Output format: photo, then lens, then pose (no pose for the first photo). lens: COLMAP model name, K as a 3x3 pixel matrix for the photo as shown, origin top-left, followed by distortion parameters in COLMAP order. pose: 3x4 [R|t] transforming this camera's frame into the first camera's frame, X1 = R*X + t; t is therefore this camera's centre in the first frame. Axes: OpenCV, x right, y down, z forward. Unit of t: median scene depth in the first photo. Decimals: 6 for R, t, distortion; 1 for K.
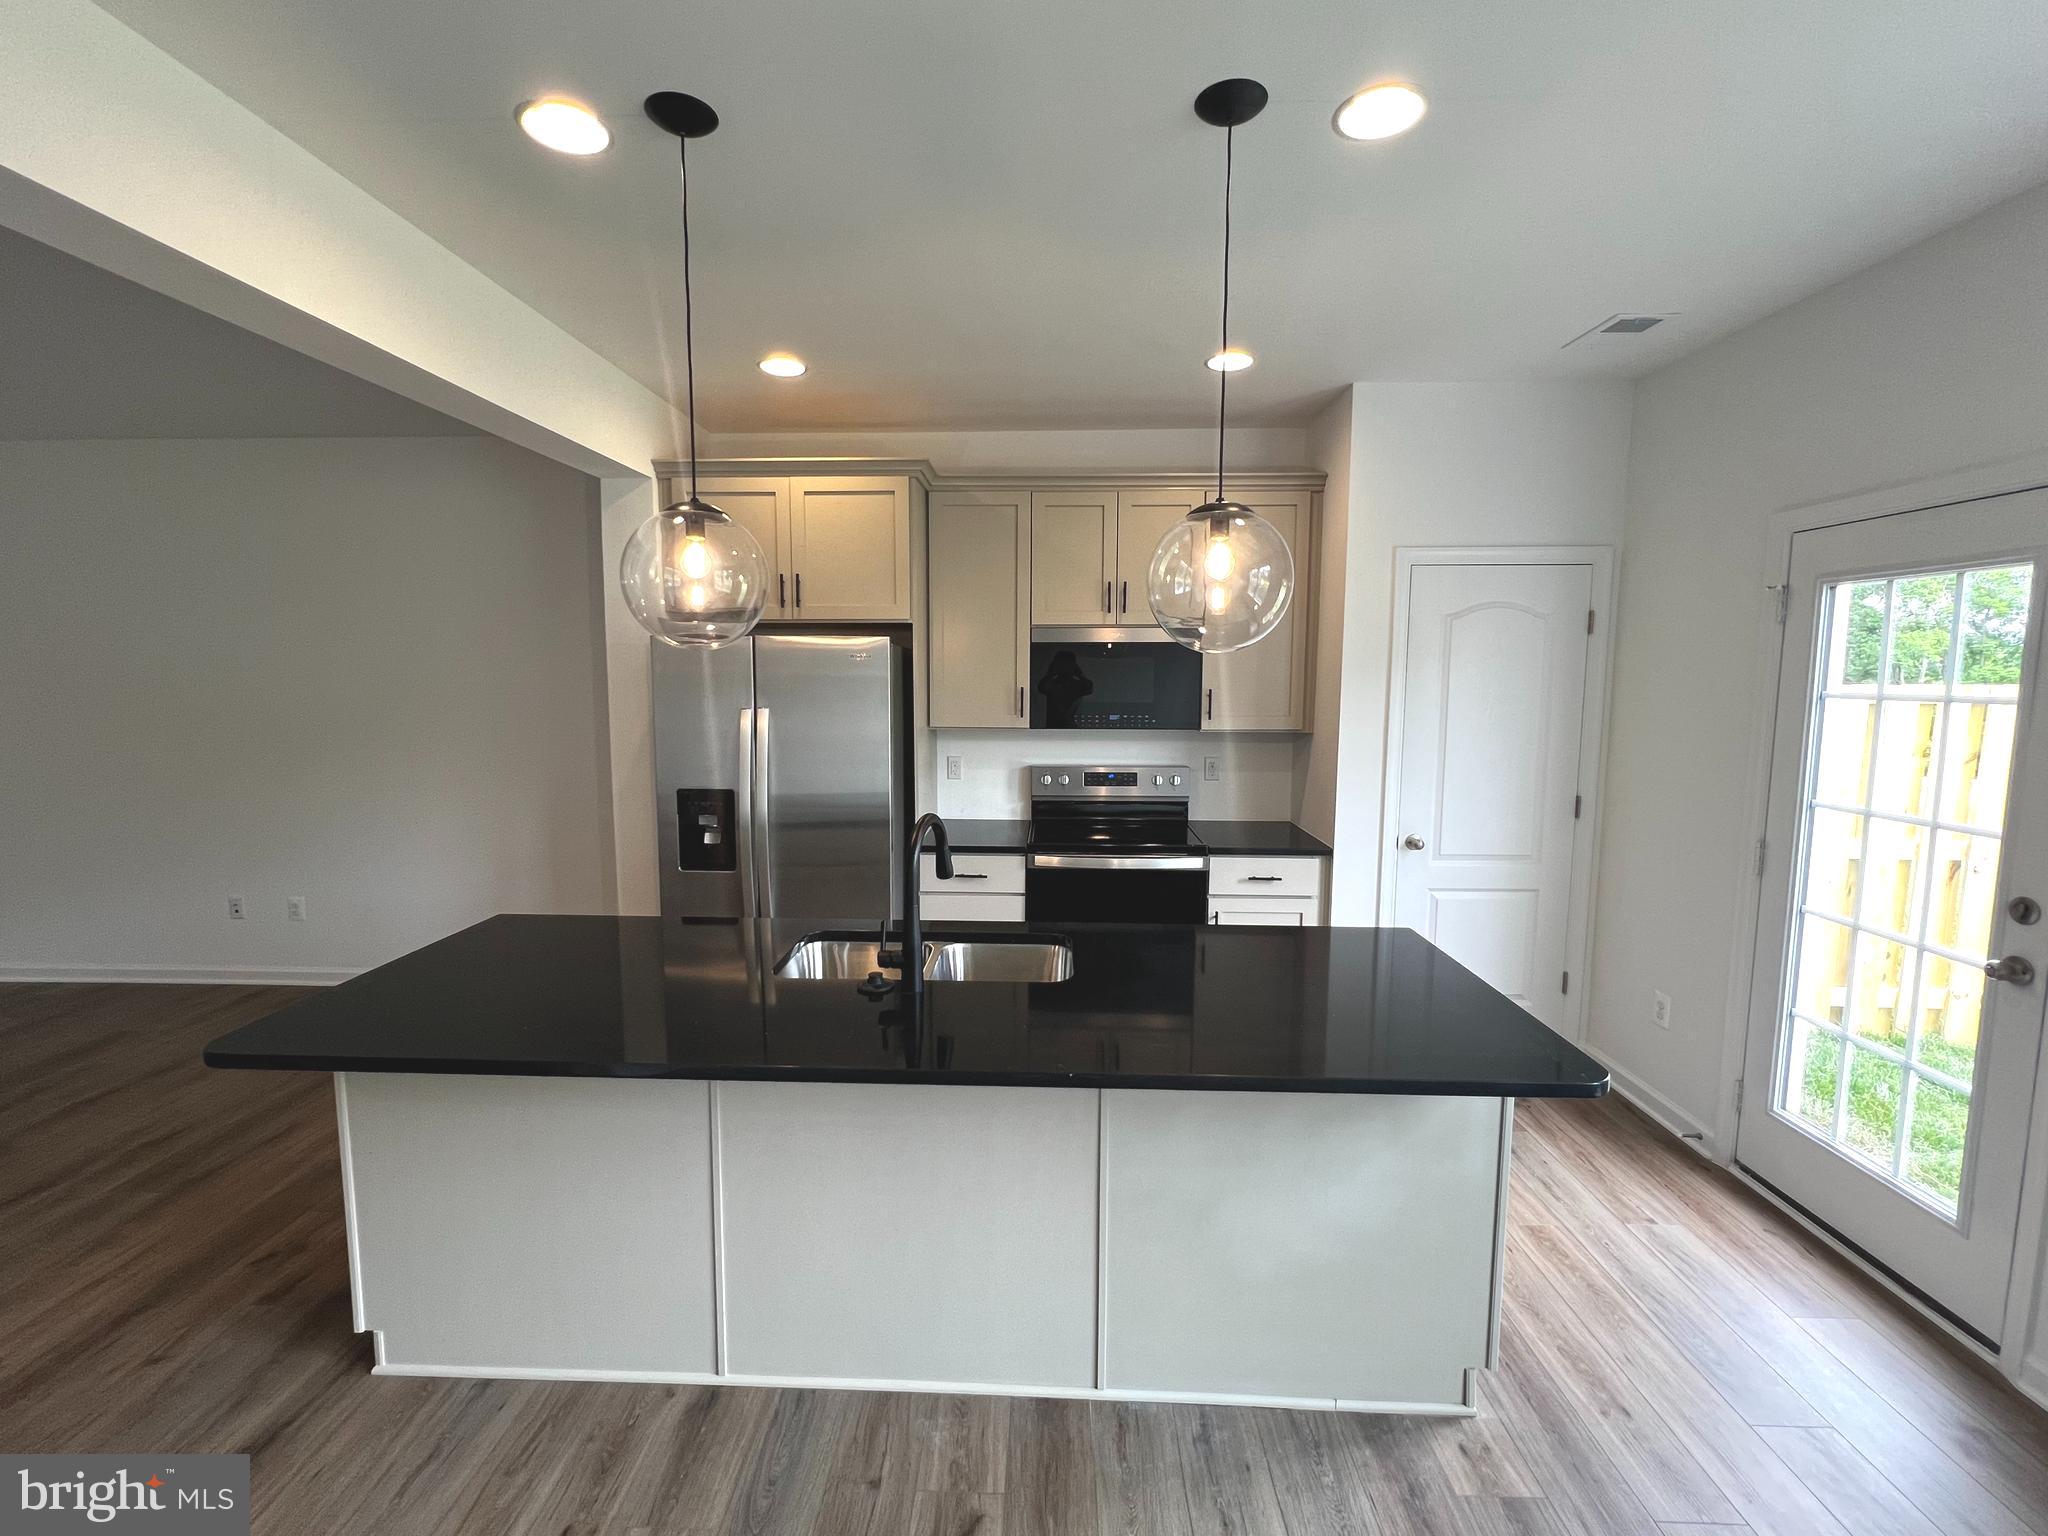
lens RADIAL K [[875.7, 0, 1024.0], [0, 875.7, 768.0], [0, 0, 1]] dist [0.002513, 0.000661]
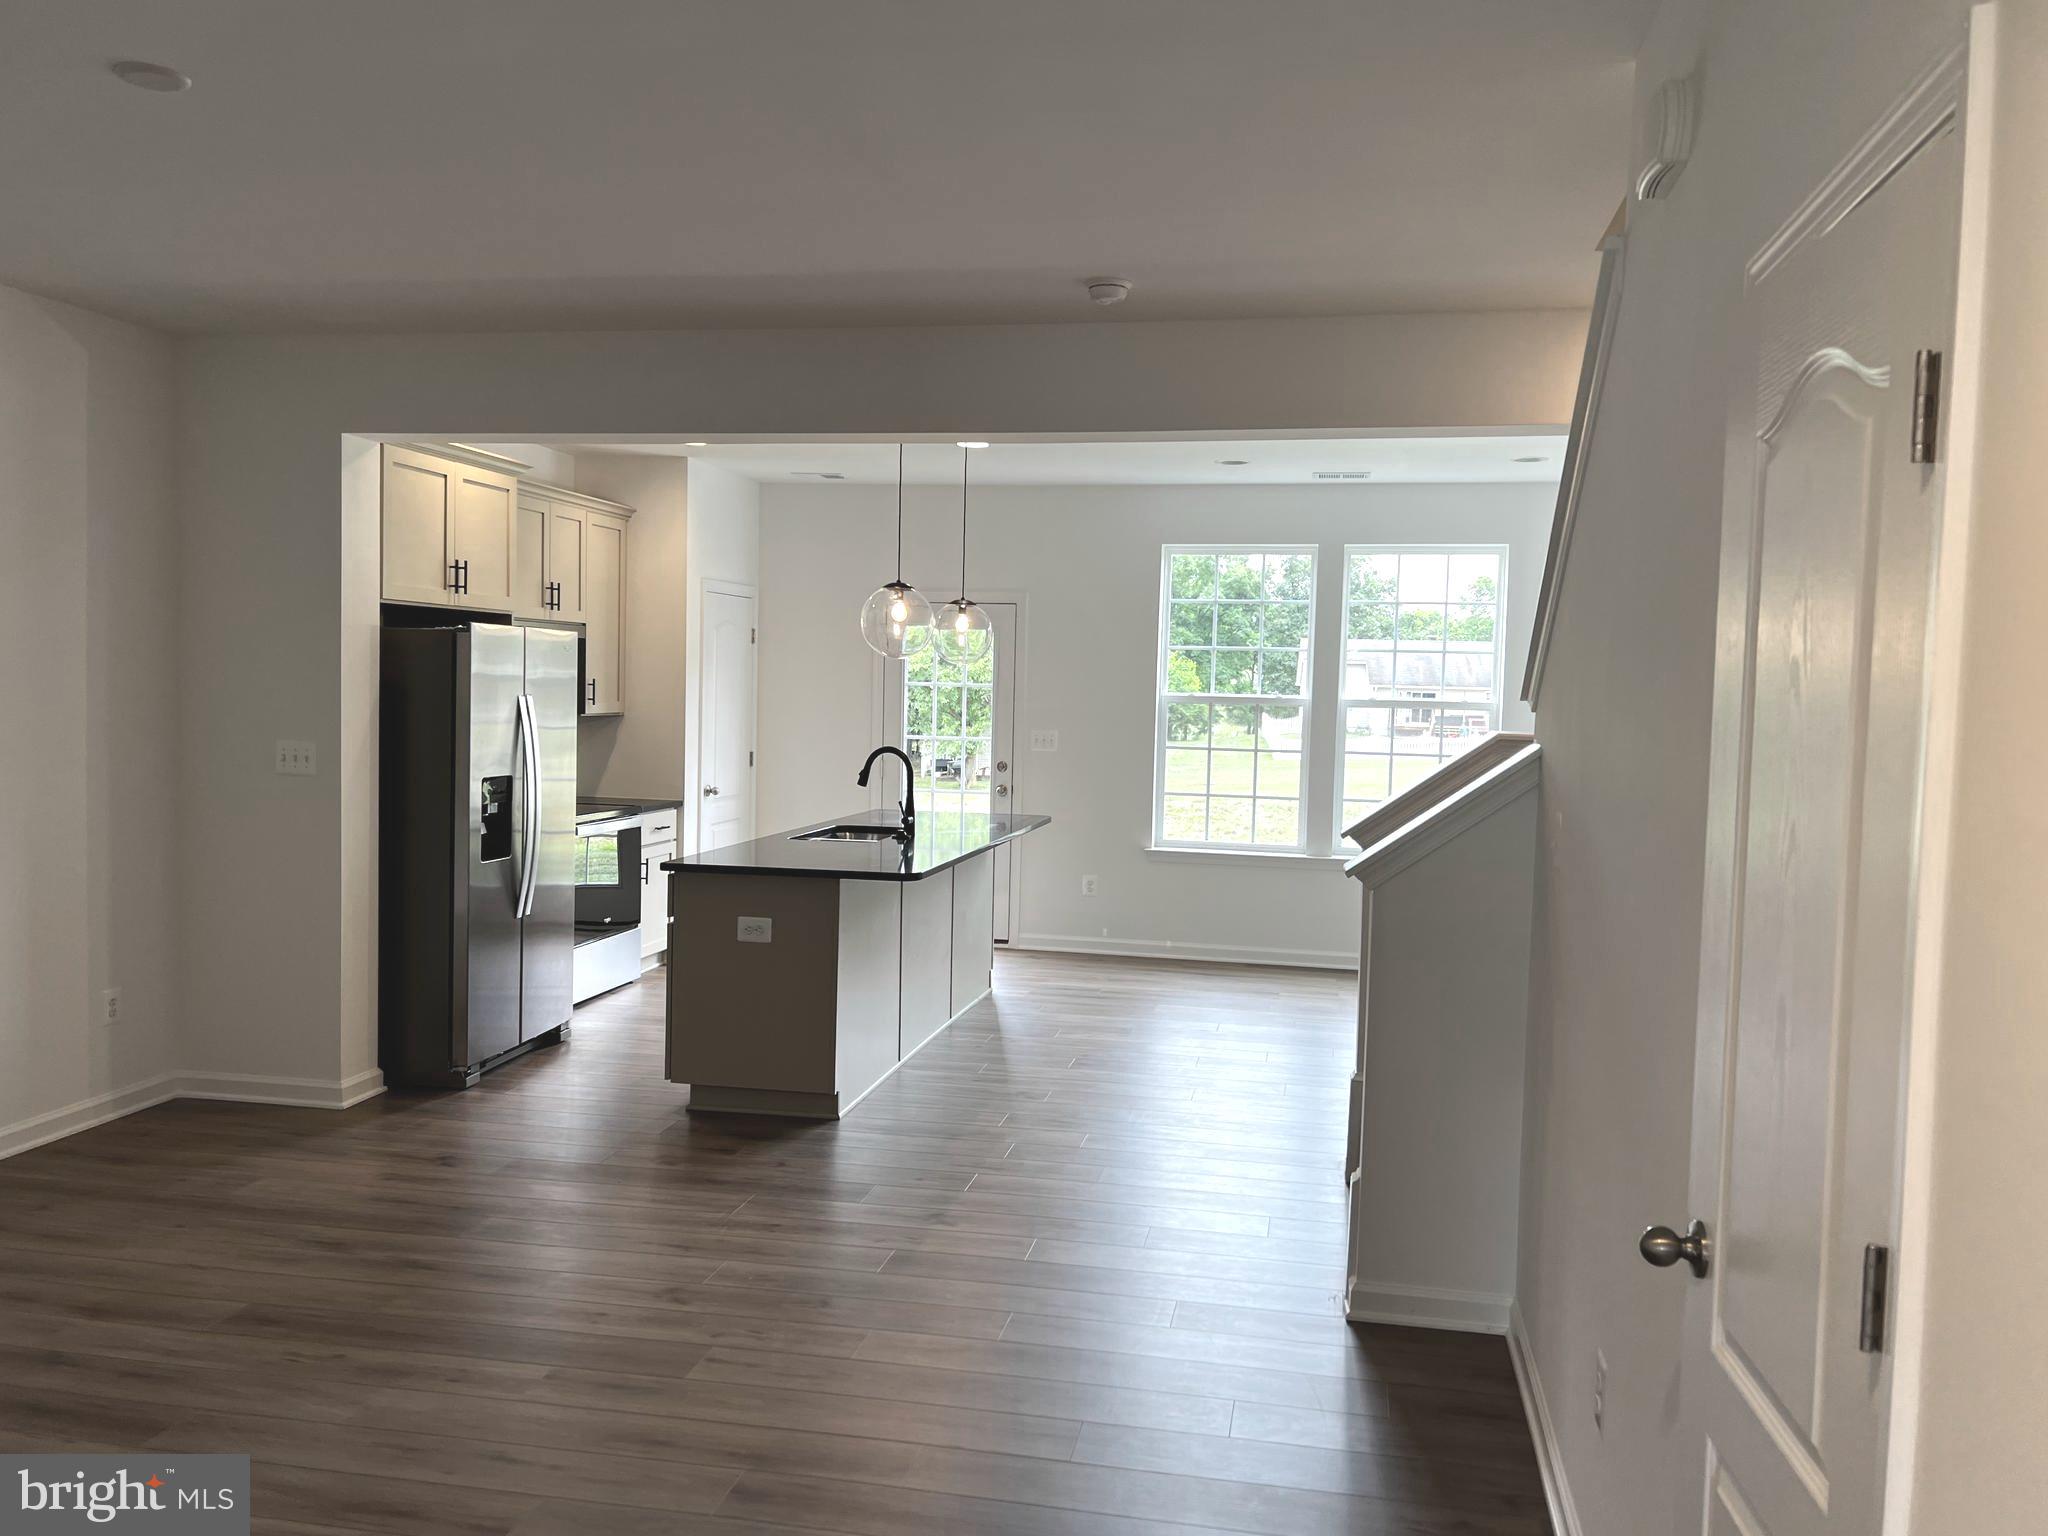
lens RADIAL K [[1575.9, 0, 1024.0], [0, 1575.9, 768.0], [0, 0, 1]] dist [0.090367, -0.176897]
pose [[0.159357, -0.050887, 0.985909, -1.989734], [0.085175, 0.995655, 0.037623, -0.001343], [-0.983540, 0.077979, 0.162999, 0.107297]]
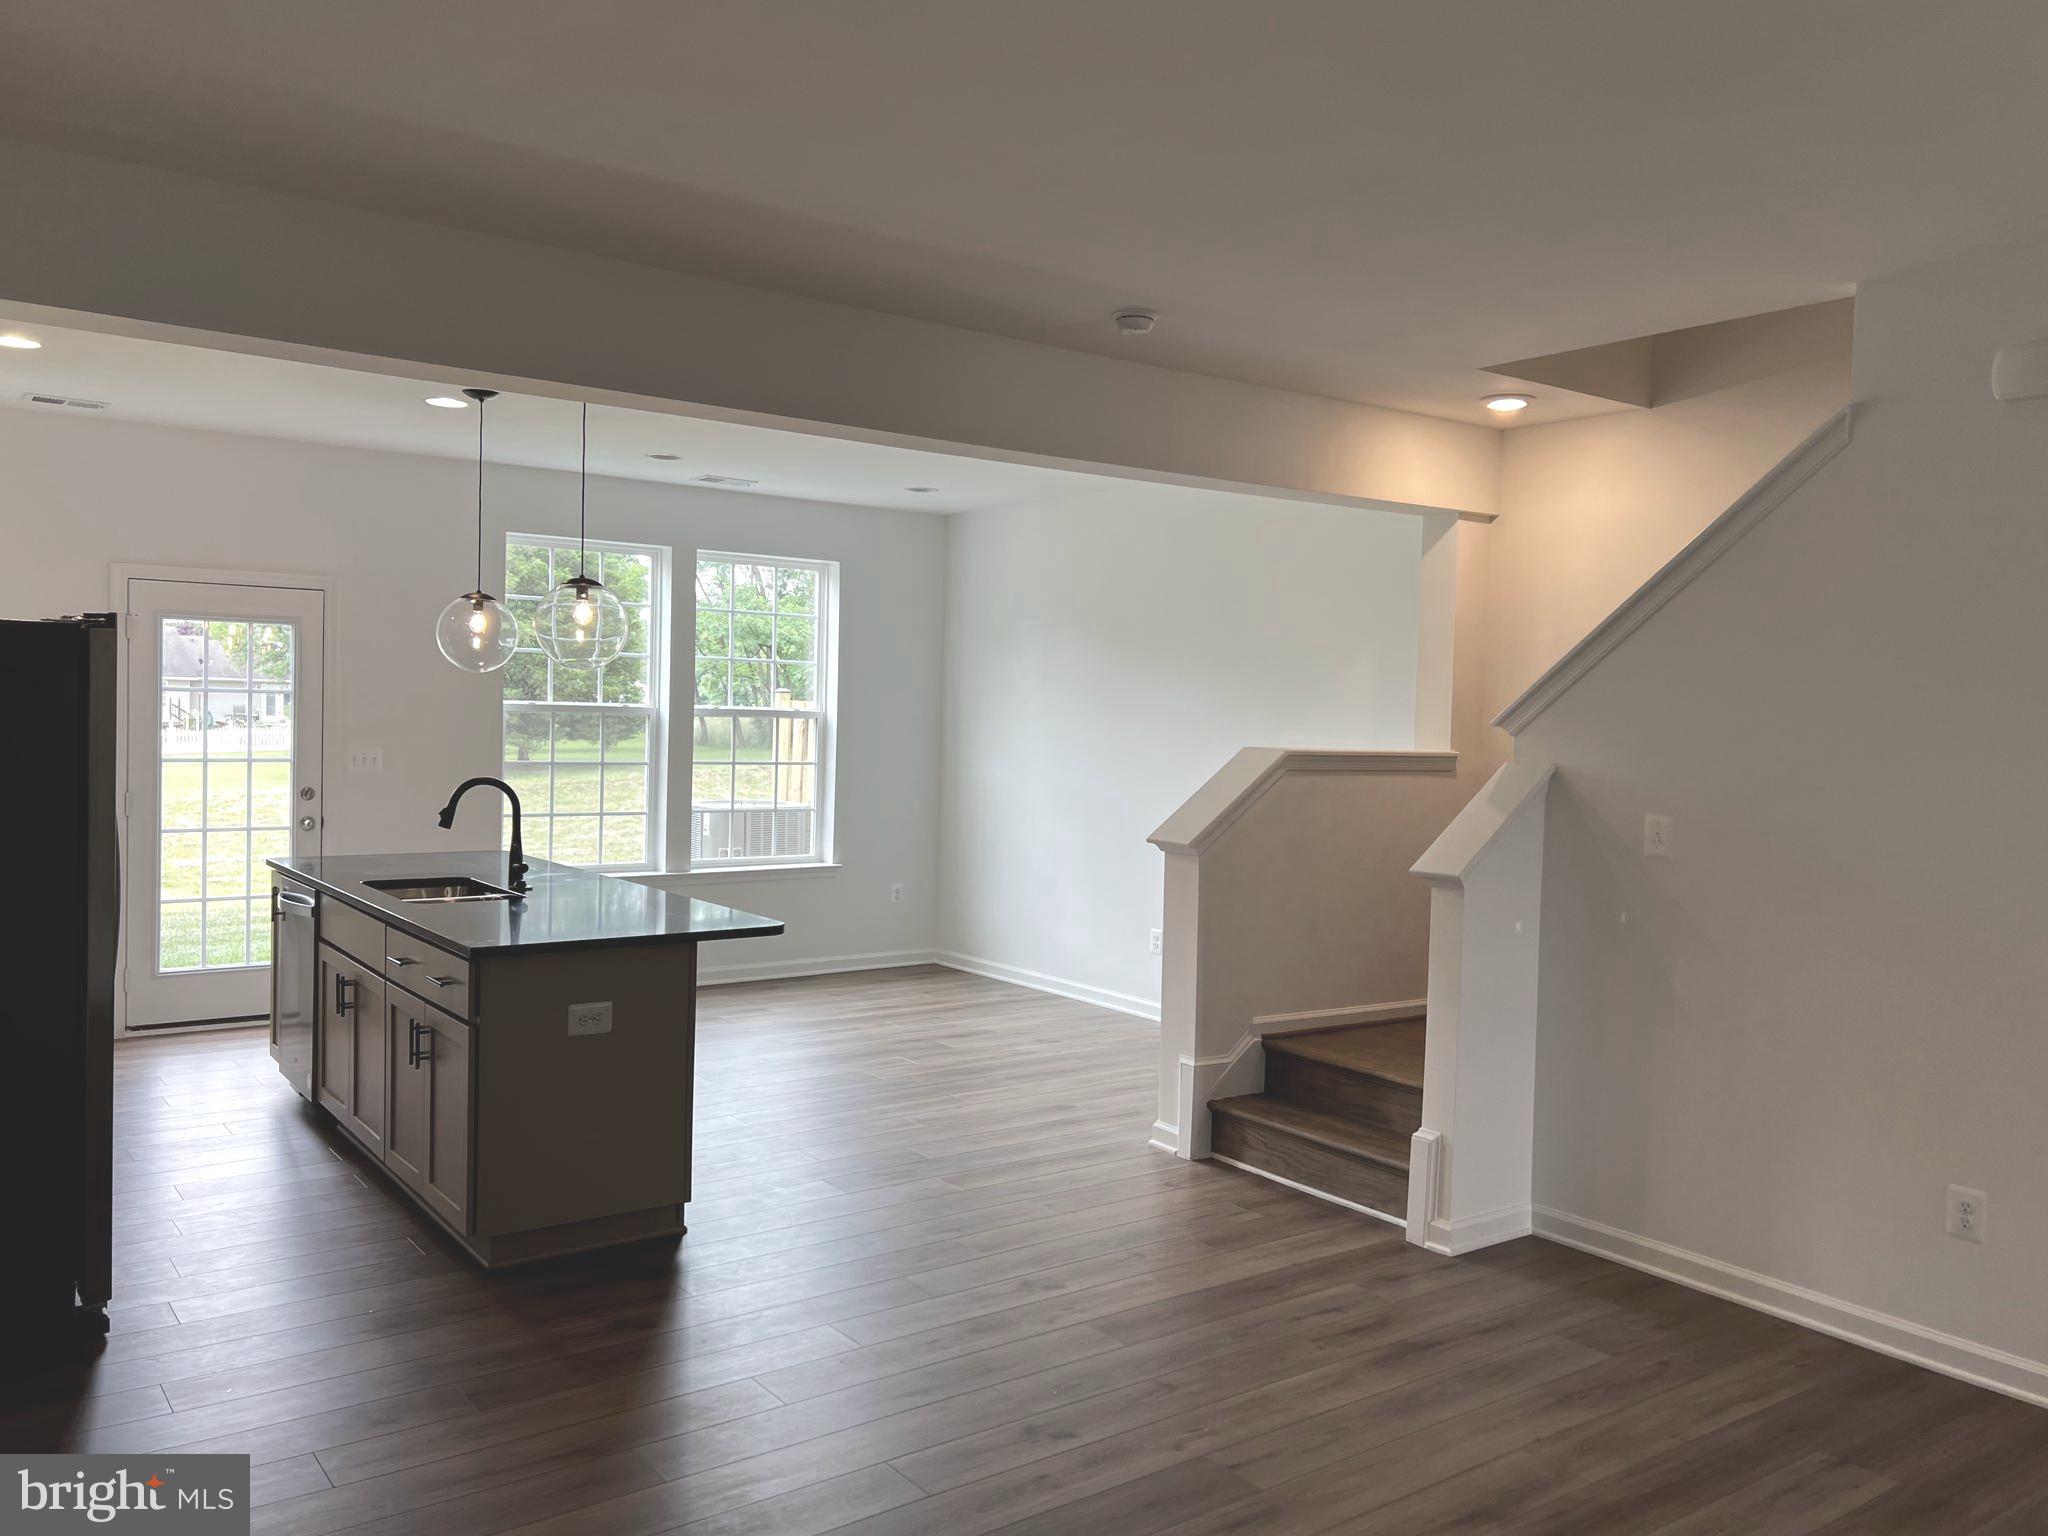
lens RADIAL K [[1575.9, 0, 1024.0], [0, 1575.9, 768.0], [0, 0, 1]] dist [0.090367, -0.176897]
pose [[-0.623339, -0.048706, 0.780433, -1.652840], [0.058259, 0.992392, 0.108466, -0.119773], [-0.779778, 0.113078, -0.615759, 1.159451]]
